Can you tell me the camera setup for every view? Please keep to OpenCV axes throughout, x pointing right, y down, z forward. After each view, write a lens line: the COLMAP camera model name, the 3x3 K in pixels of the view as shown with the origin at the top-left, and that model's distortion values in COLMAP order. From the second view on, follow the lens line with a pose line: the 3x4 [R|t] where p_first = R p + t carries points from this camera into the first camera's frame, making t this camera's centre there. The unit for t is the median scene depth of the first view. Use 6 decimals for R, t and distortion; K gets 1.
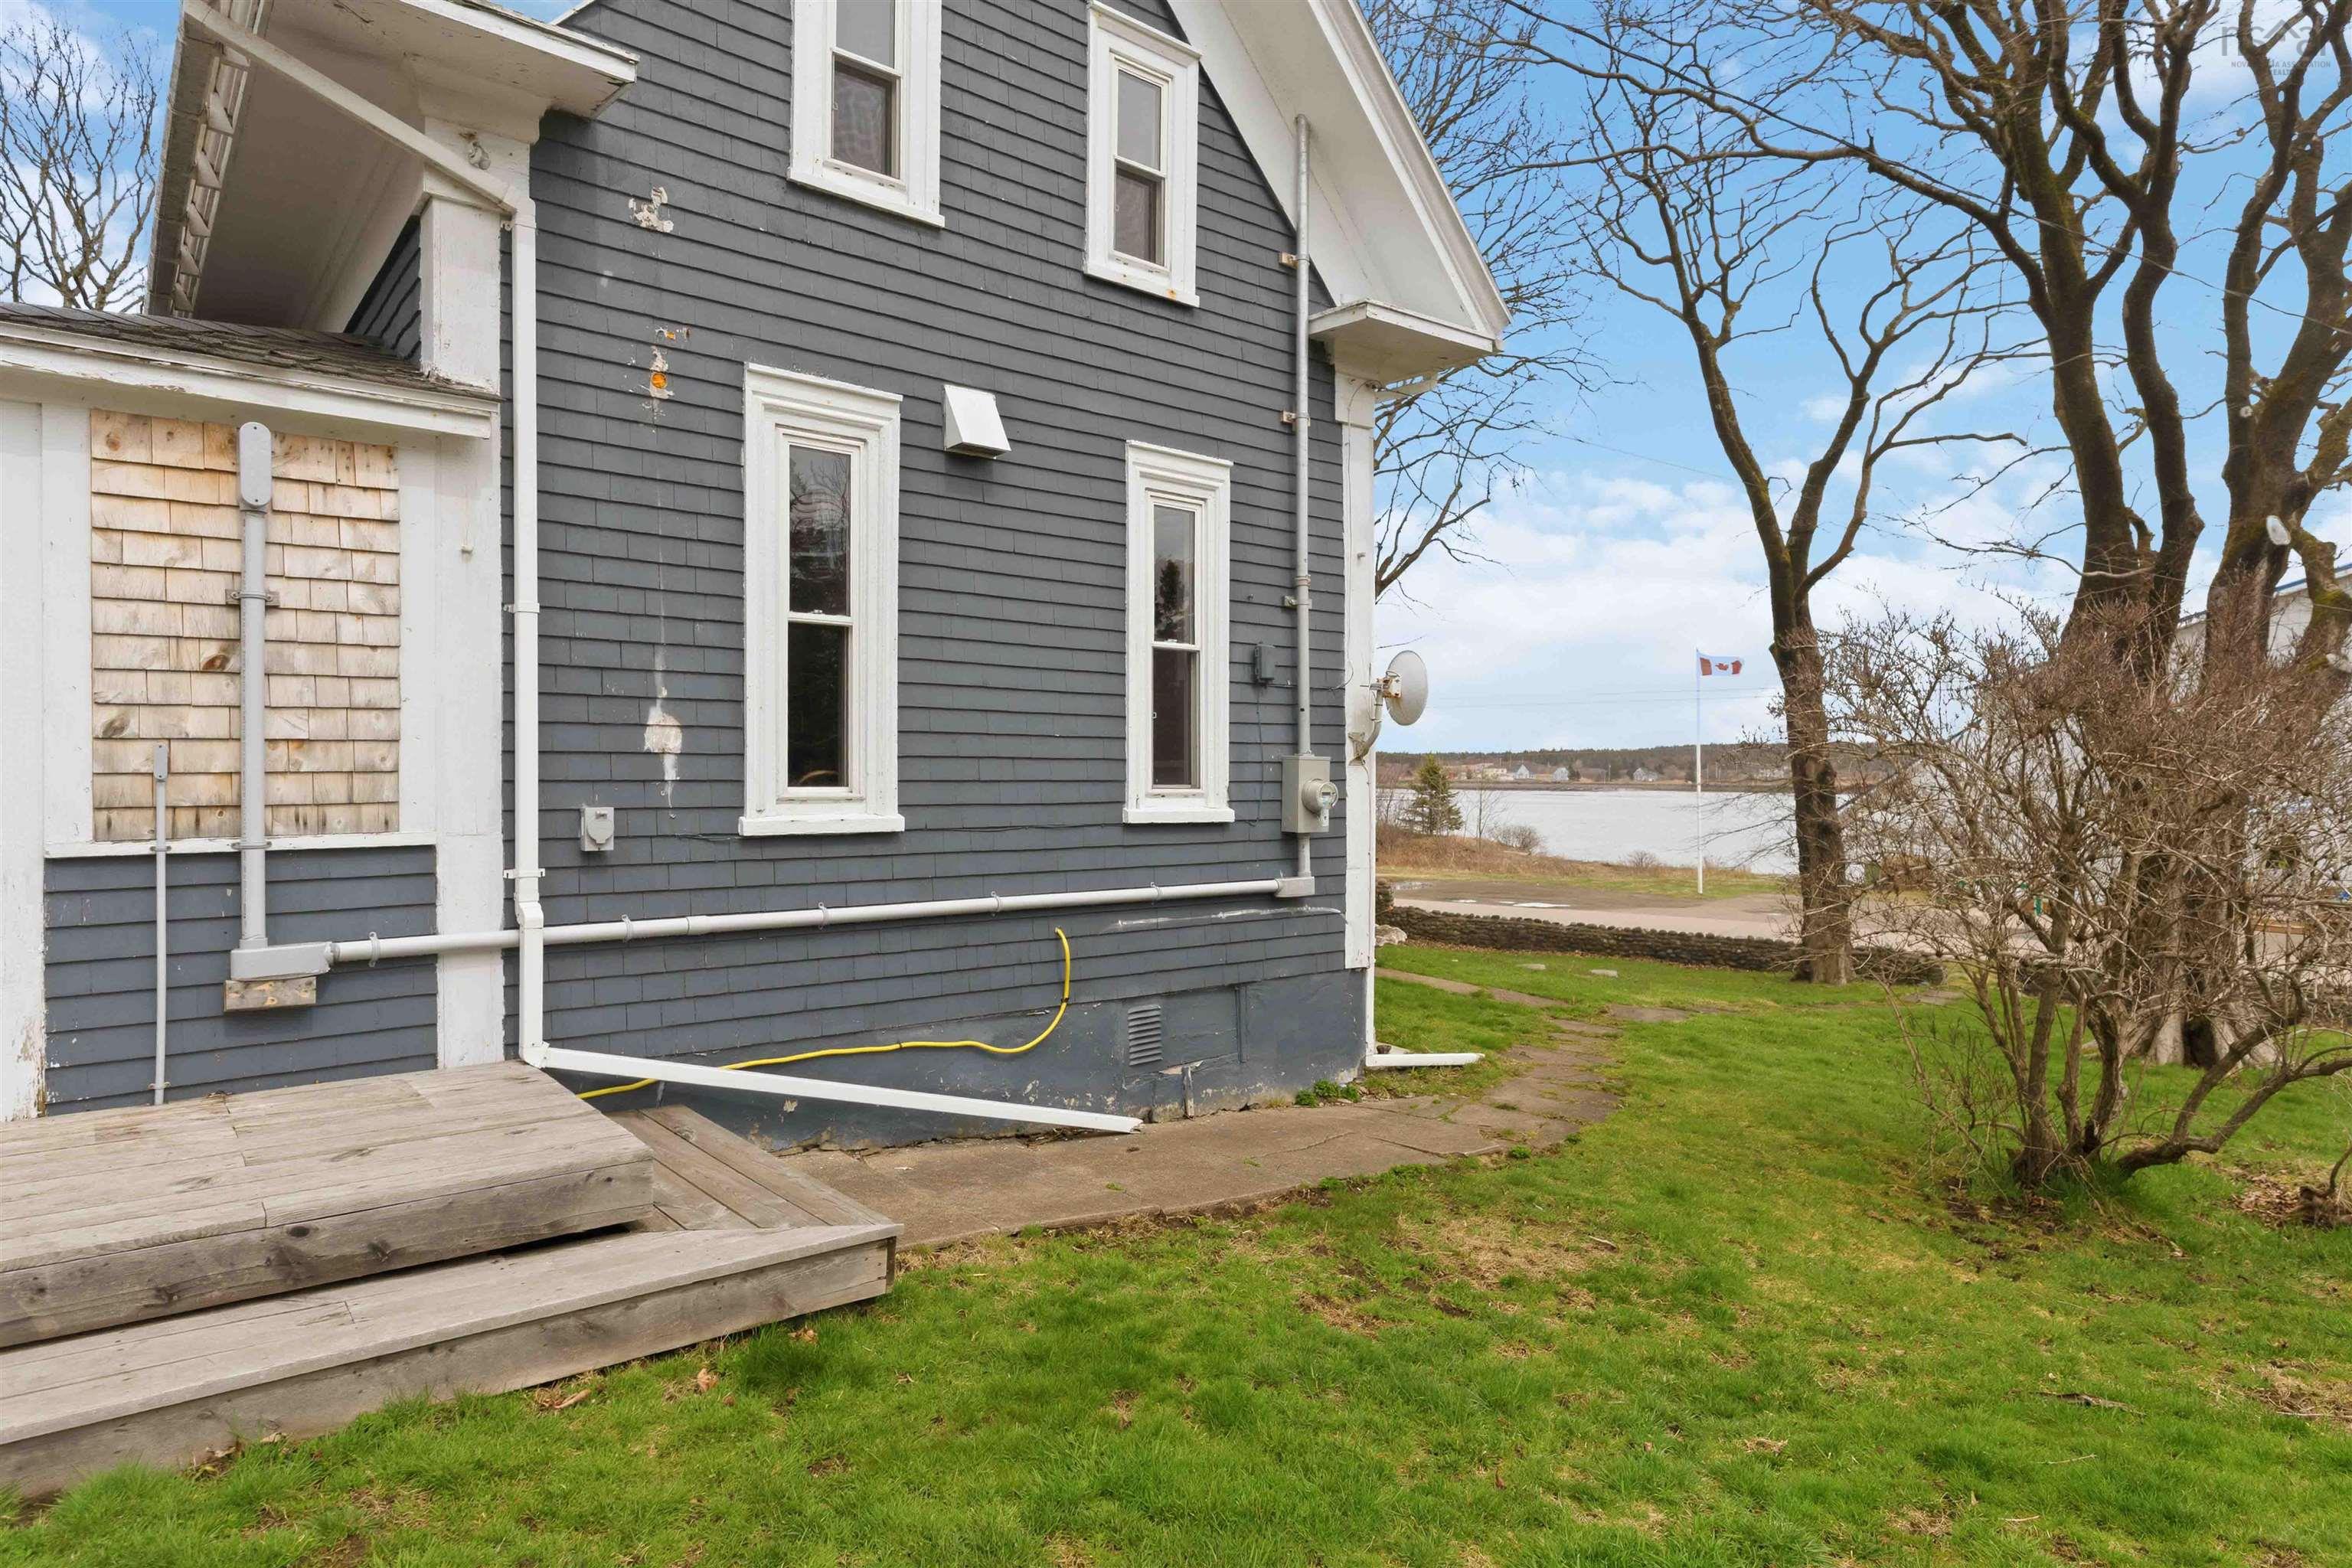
lens RADIAL K [[1321.1, 0, 1177.6], [0, 1321.1, 778.3], [0, 0, 1]] dist [-0.006049, -0.001139]
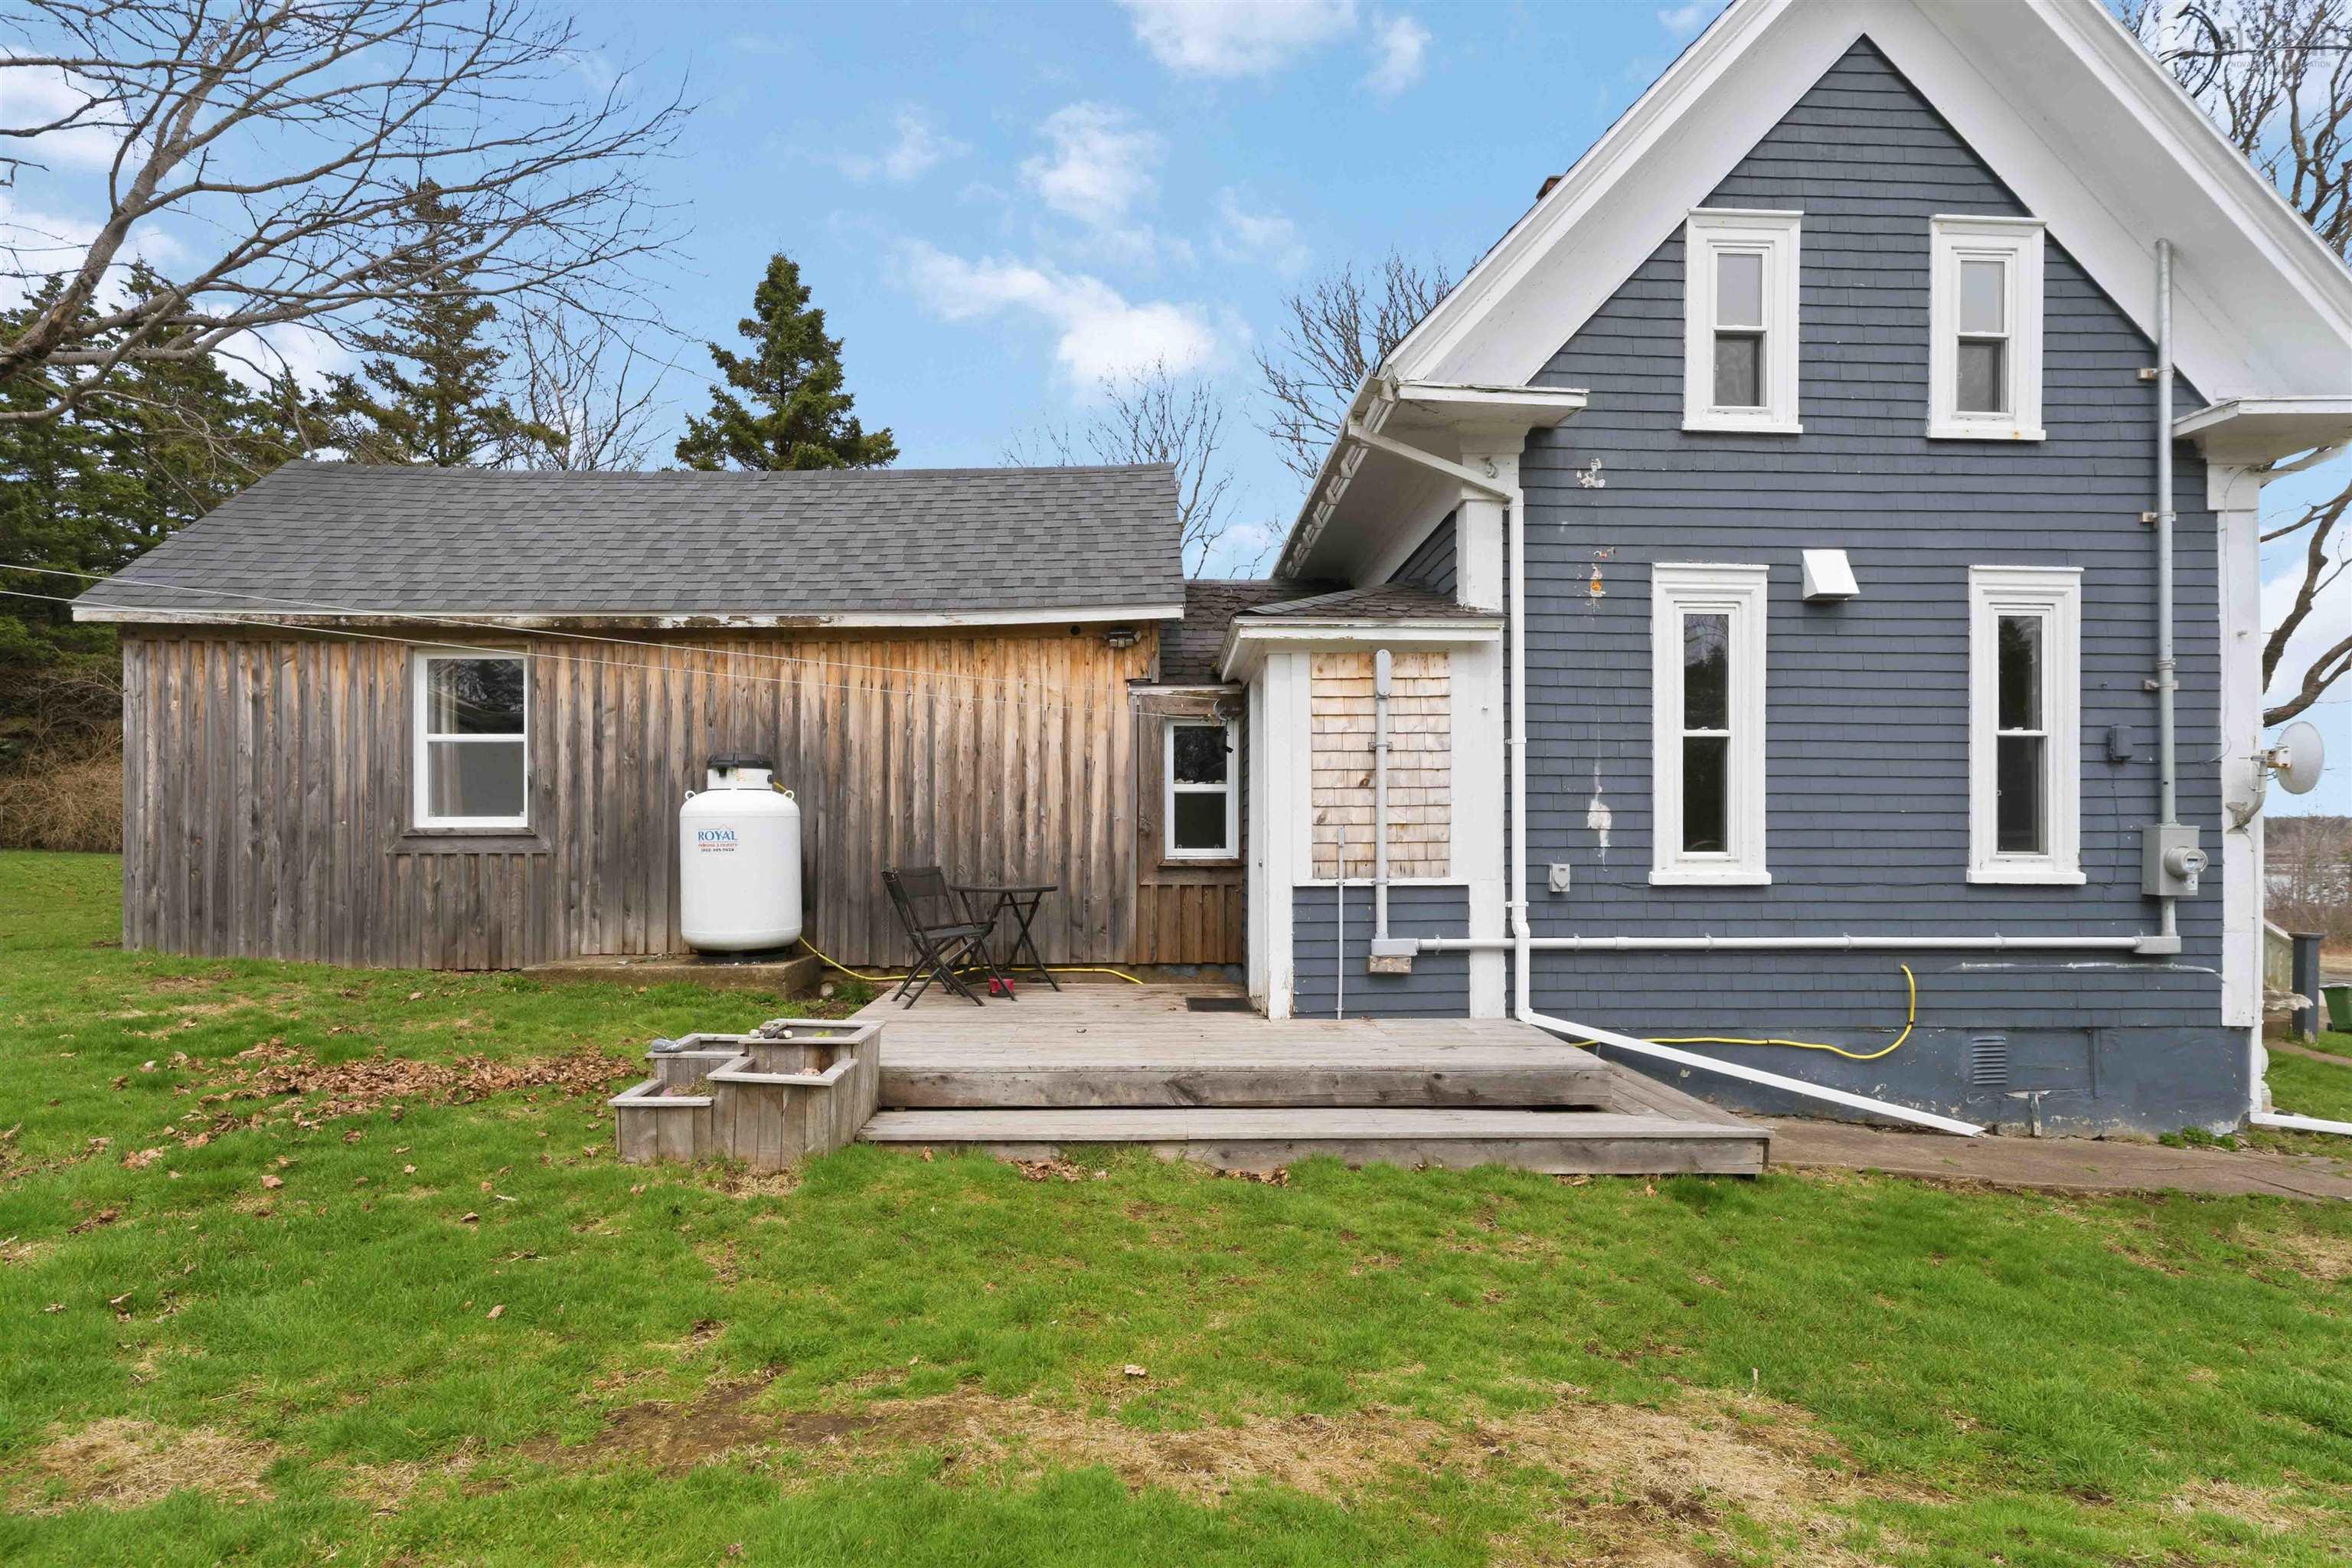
lens RADIAL K [[1230.7, 0, 1172.9], [0, 1230.7, 848.3], [0, 0, 1]] dist [0.001346, -0.002308]
pose [[0.797212, -0.002308, -0.603695, 0.074680], [-0.000056, 0.999992, -0.003896, 0.008527], [0.603699, 0.003140, 0.797206, -0.423711]]
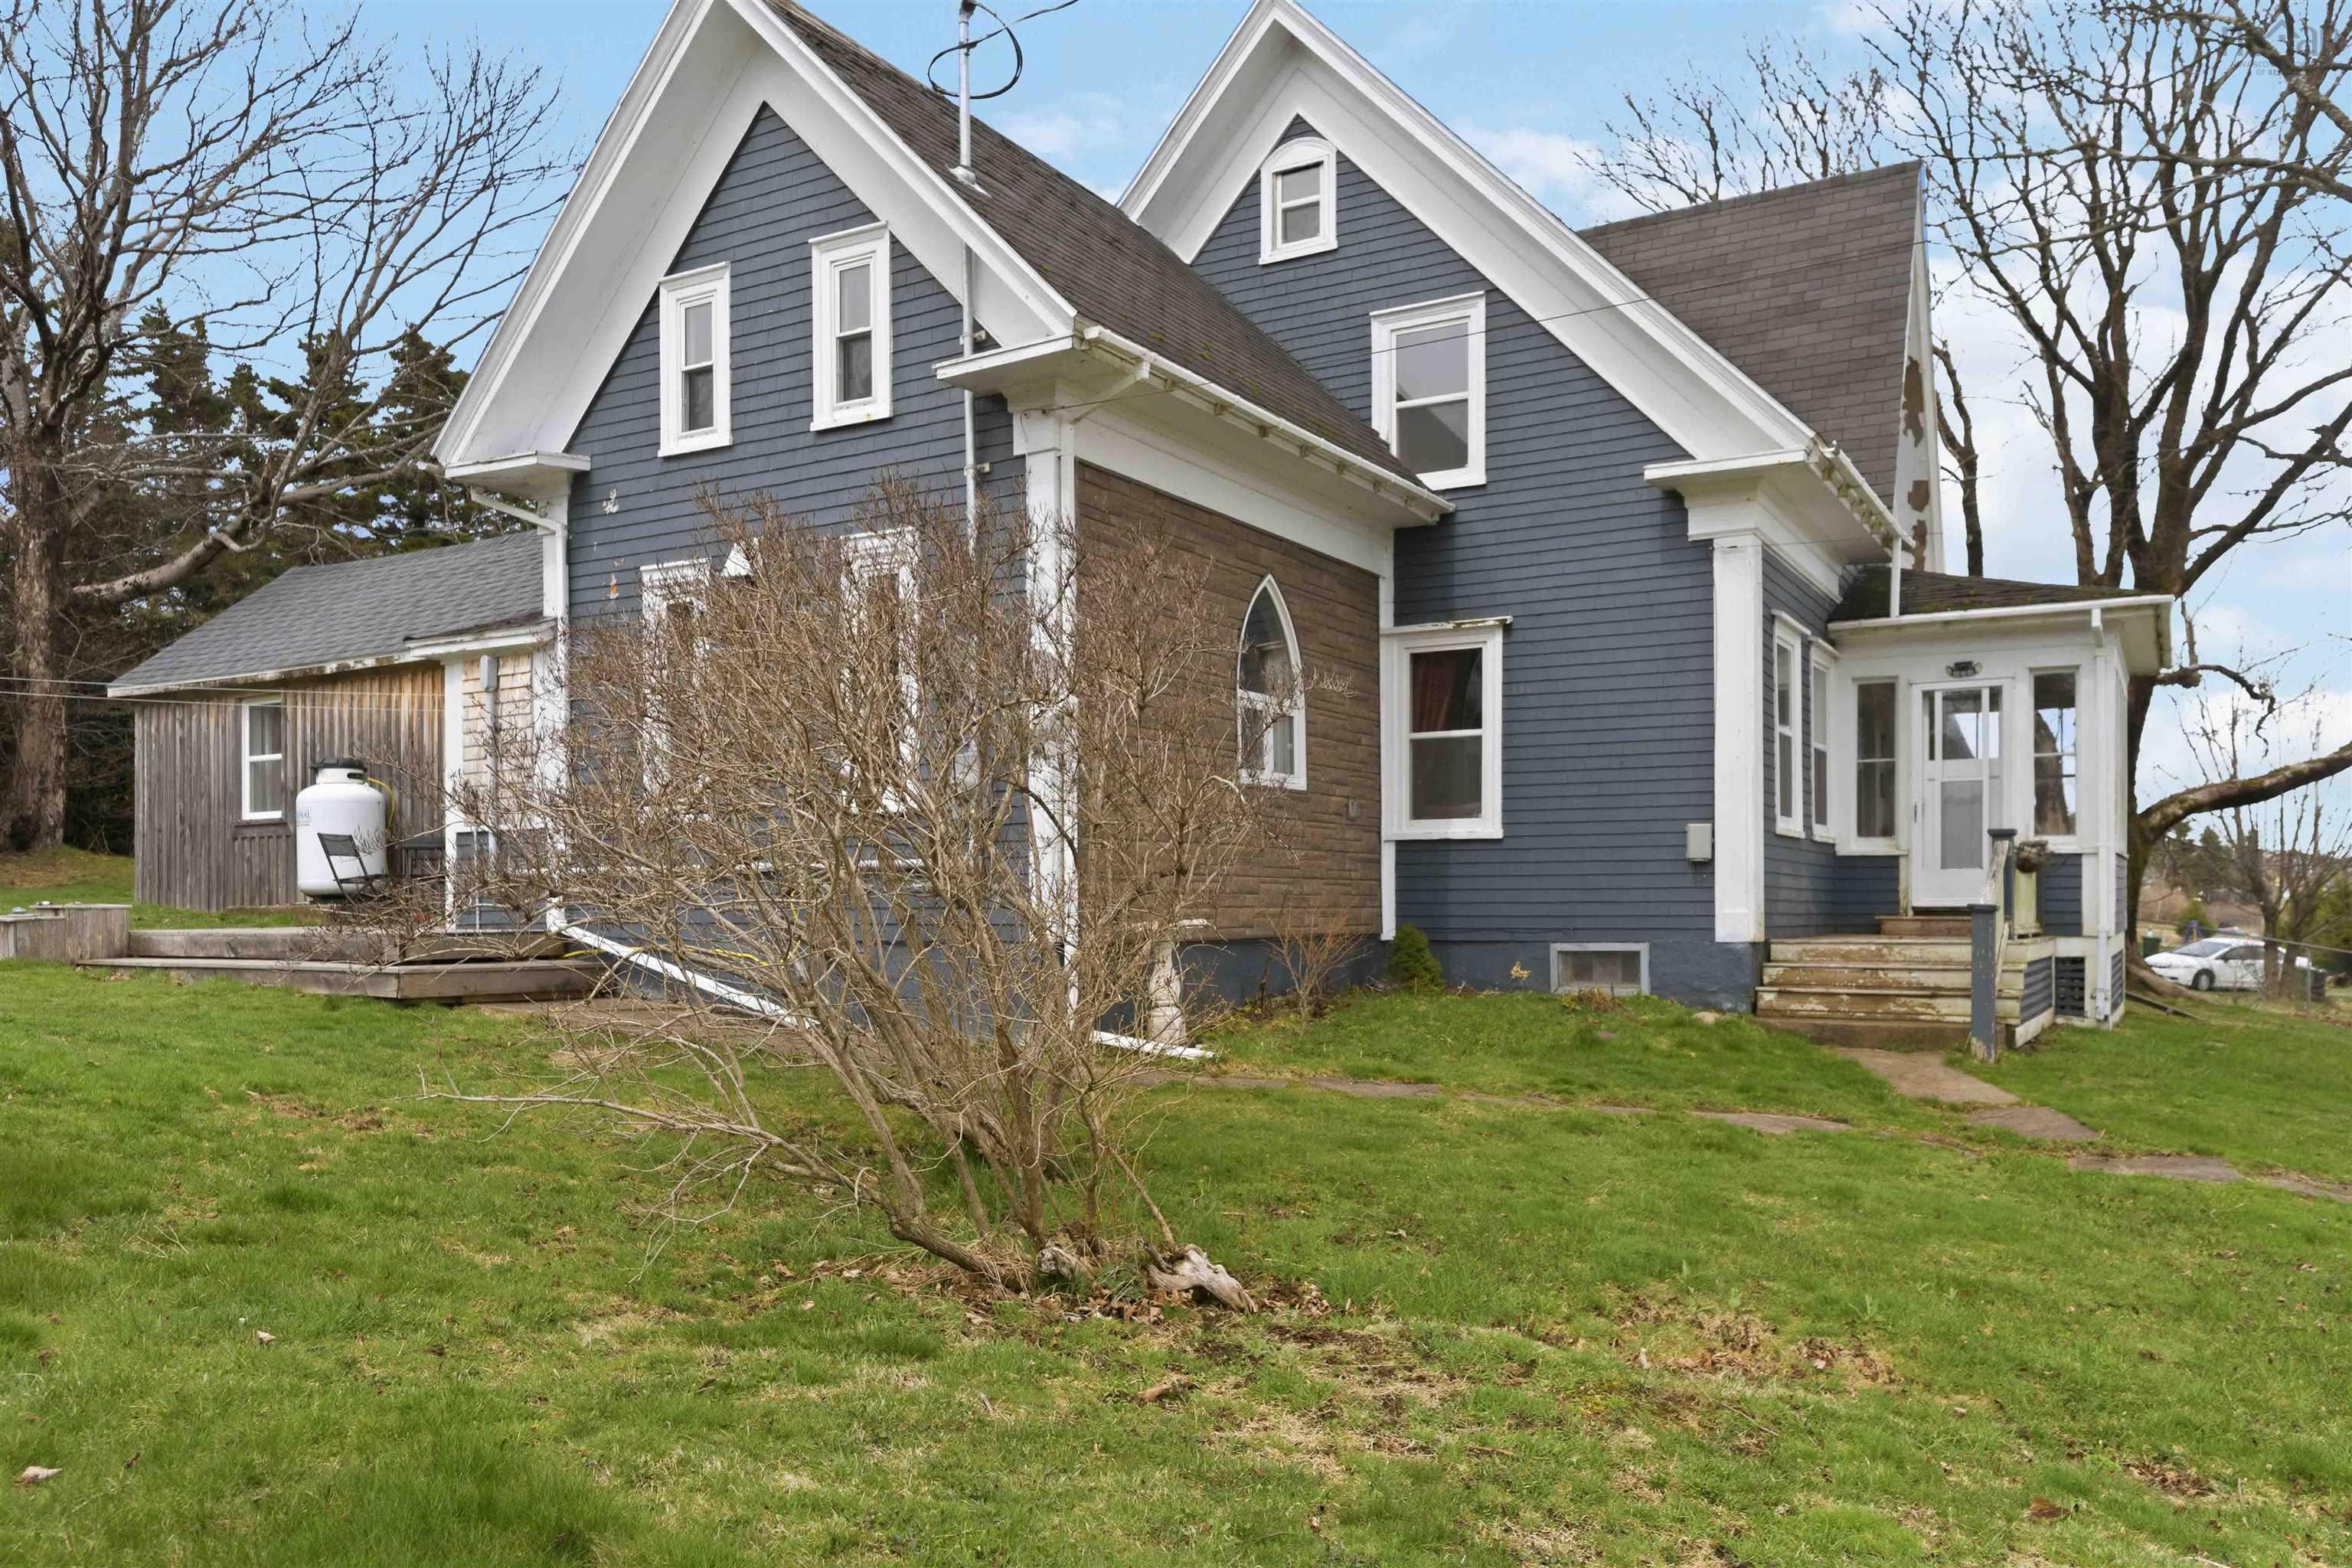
lens RADIAL K [[1747.6, 0, 1188.0], [0, 1747.6, 904.3], [0, 0, 1]] dist [0.007731, 0.003165]
pose [[0.343437, -0.007366, -0.939147, 2.281227], [0.007200, 0.999961, -0.005211, 0.180183], [0.939148, -0.004972, 0.343476, 0.888909]]
